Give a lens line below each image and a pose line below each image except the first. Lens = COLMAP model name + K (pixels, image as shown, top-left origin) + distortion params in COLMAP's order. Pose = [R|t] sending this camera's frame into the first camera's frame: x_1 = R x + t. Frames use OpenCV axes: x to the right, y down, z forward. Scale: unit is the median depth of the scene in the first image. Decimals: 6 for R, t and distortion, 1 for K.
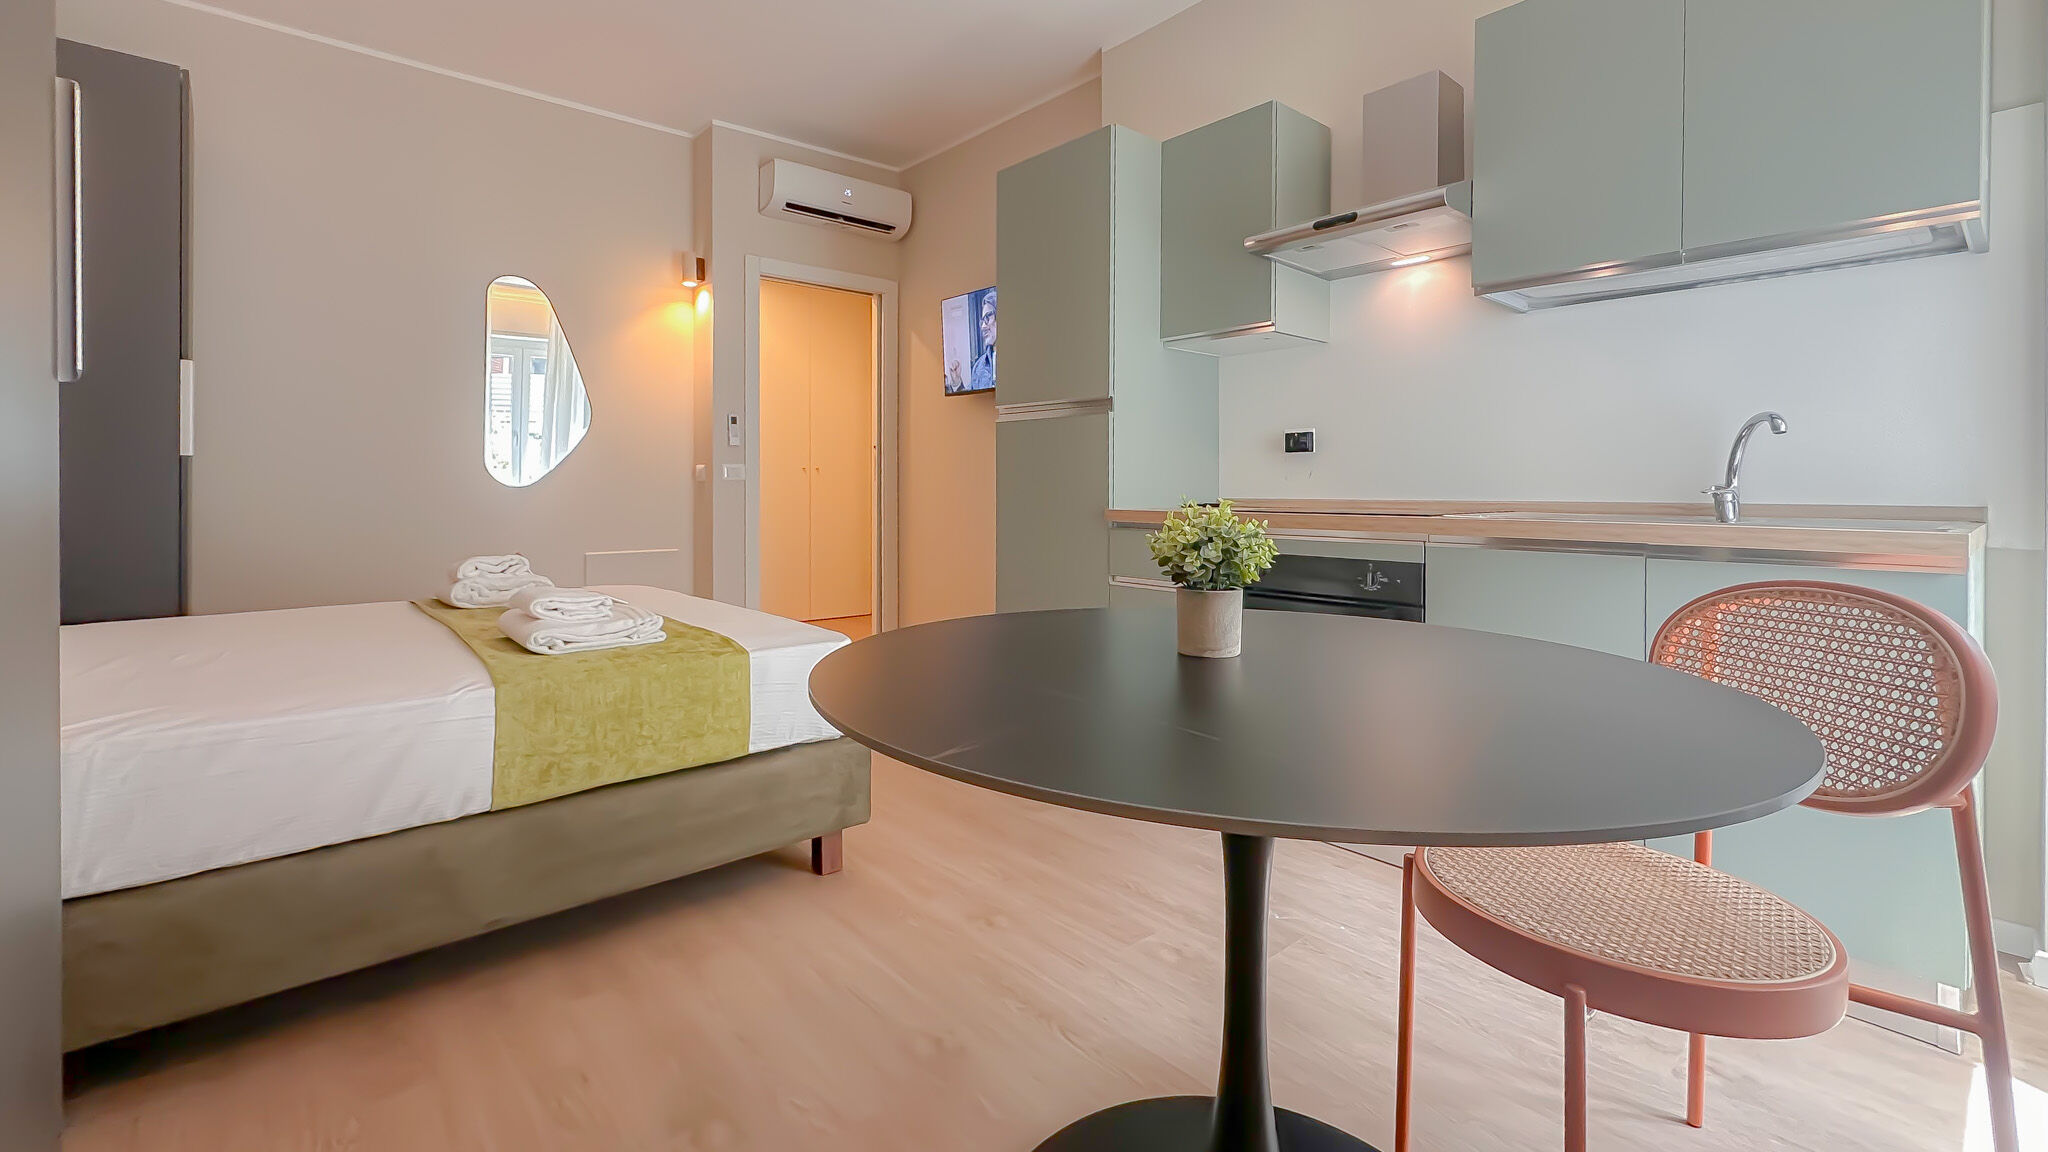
lens RADIAL K [[875.2, 0, 1047.8], [0, 875.2, 490.4], [0, 0, 1]] dist [-0.001898, -0.000214]
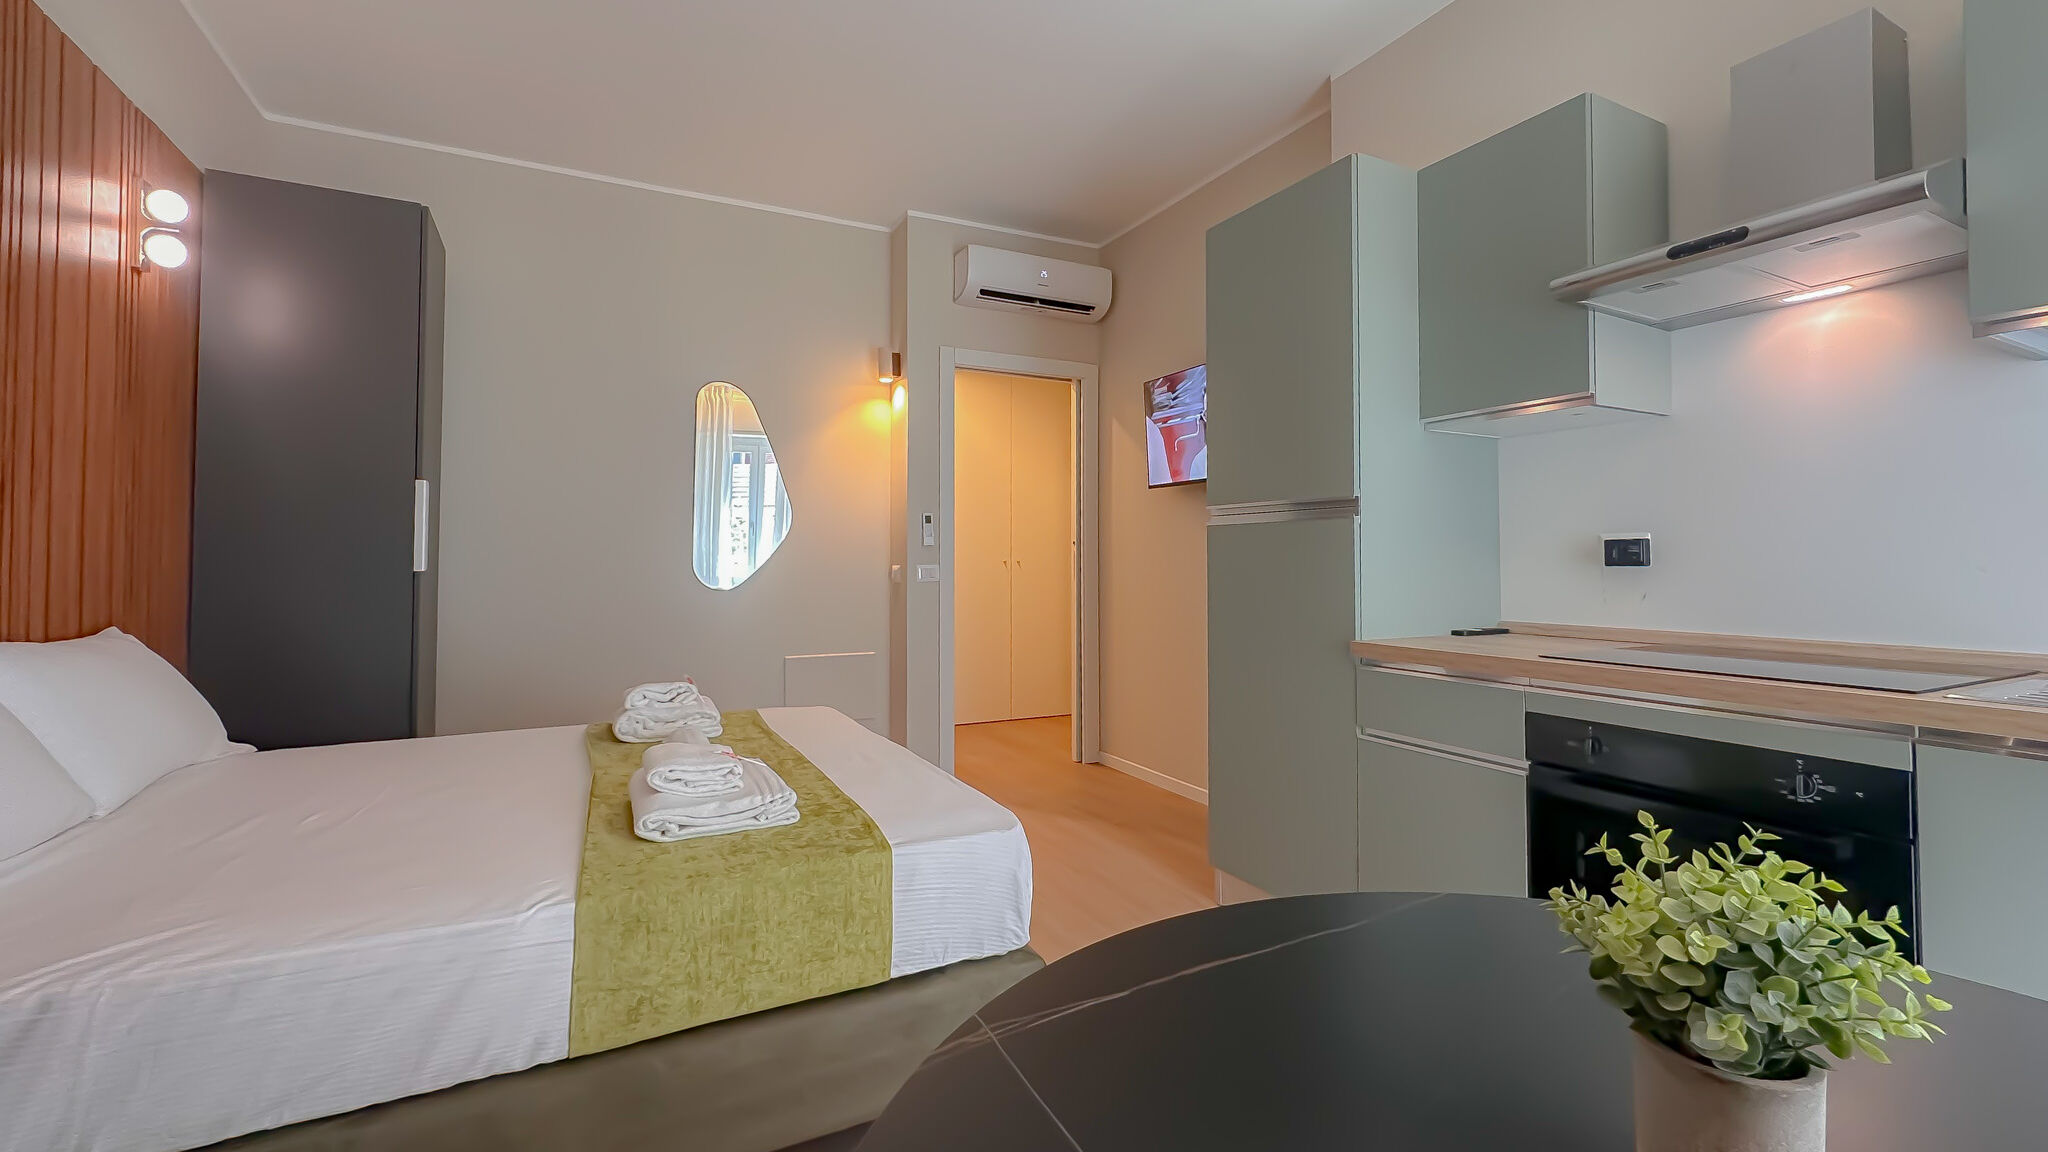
lens RADIAL K [[865.2, 0, 1042.5], [0, 865.2, 539.7], [0, 0, 1]] dist [-0.000964, 0.000434]
pose [[0.970101, -0.009188, -0.242527, -0.013751], [0.001765, 0.999524, -0.030807, -0.048391], [0.242694, 0.029458, 0.969655, 0.194465]]
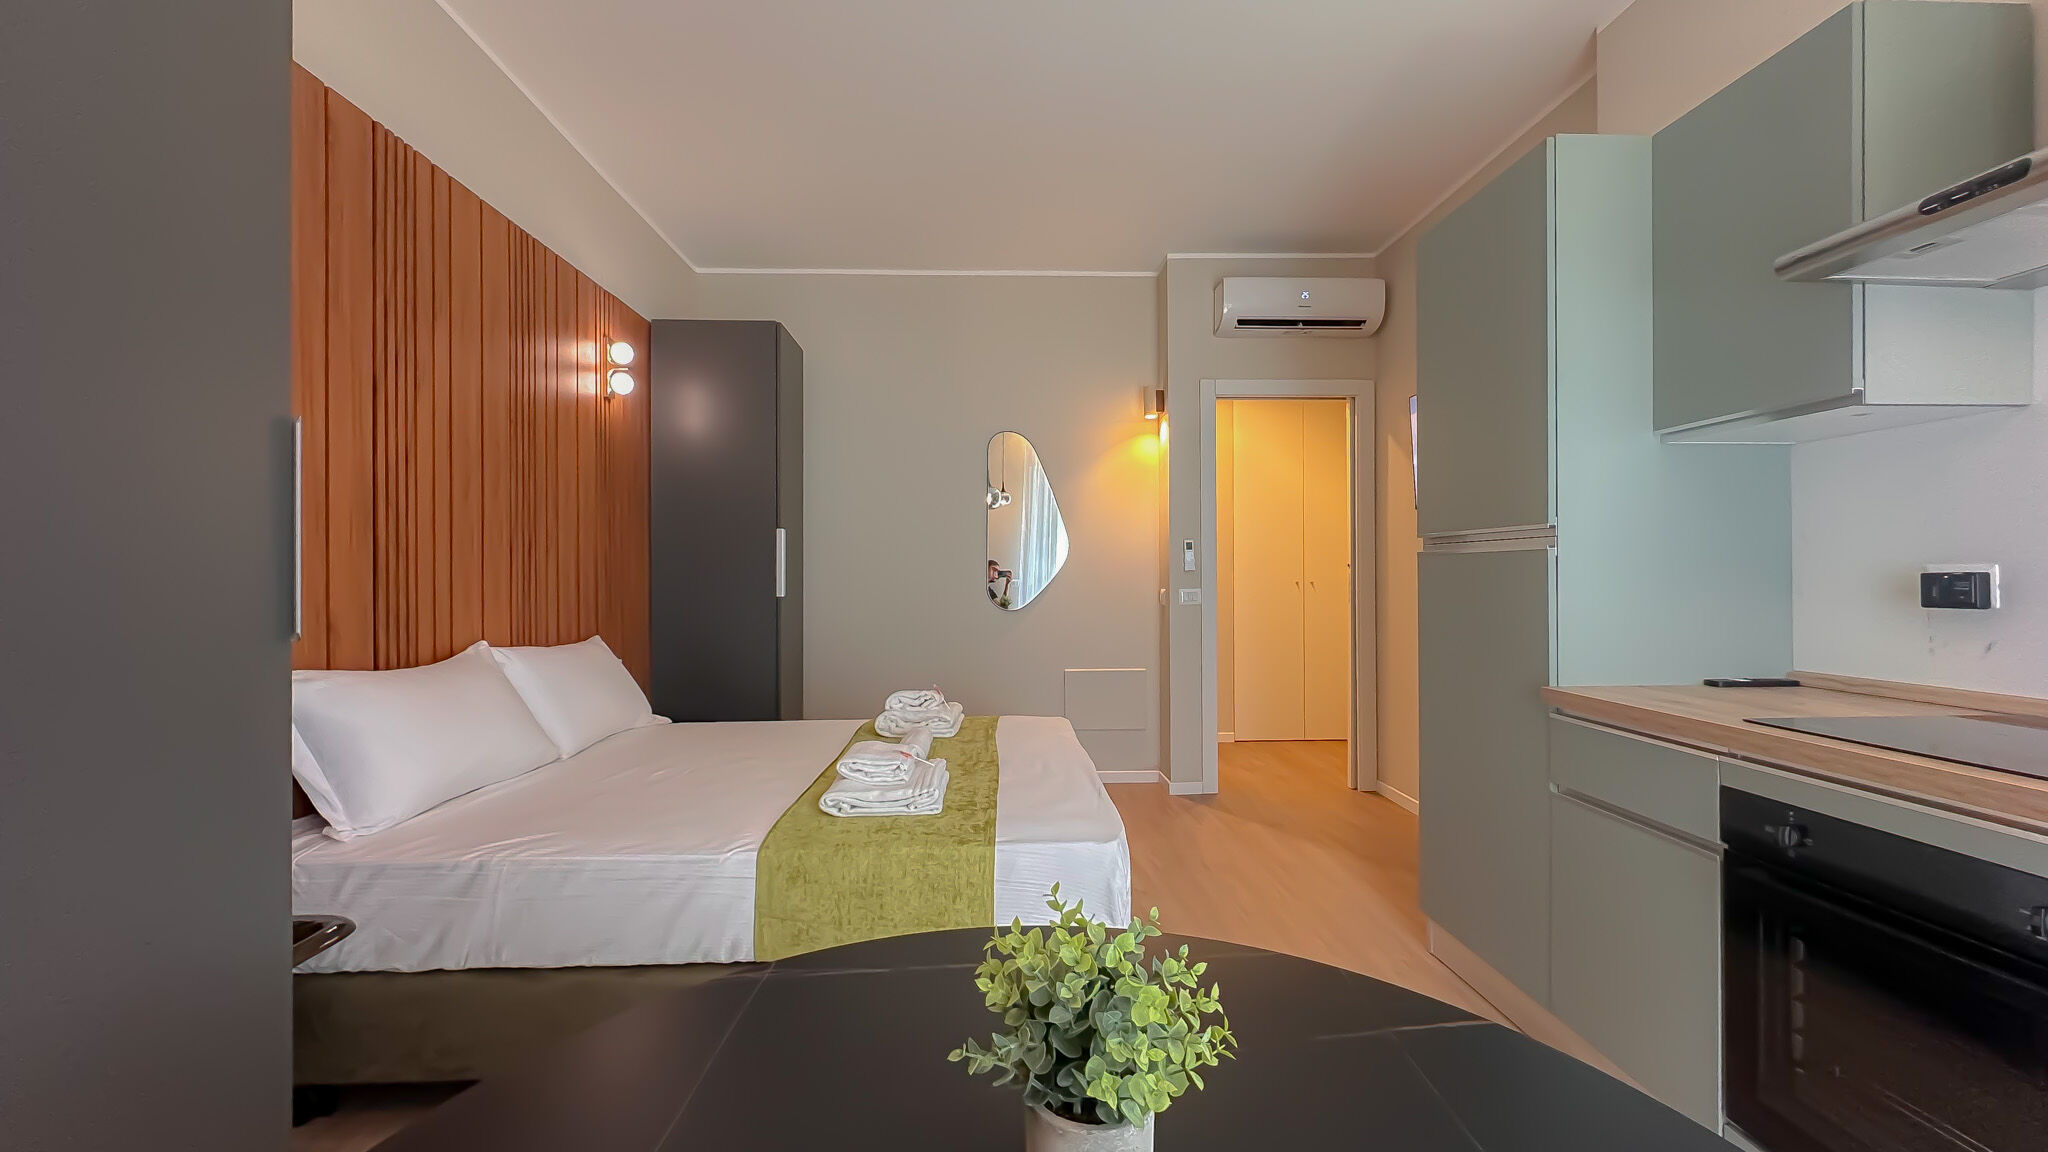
lens RADIAL K [[831.0, 0, 1028.9], [0, 831.0, 575.2], [0, 0, 1]] dist [-0.003799, 0.000056]
pose [[0.774745, -0.006883, -0.632236, 0.179400], [0.003921, 0.999974, -0.006082, -0.069895], [0.632261, 0.002233, 0.774752, 0.238781]]
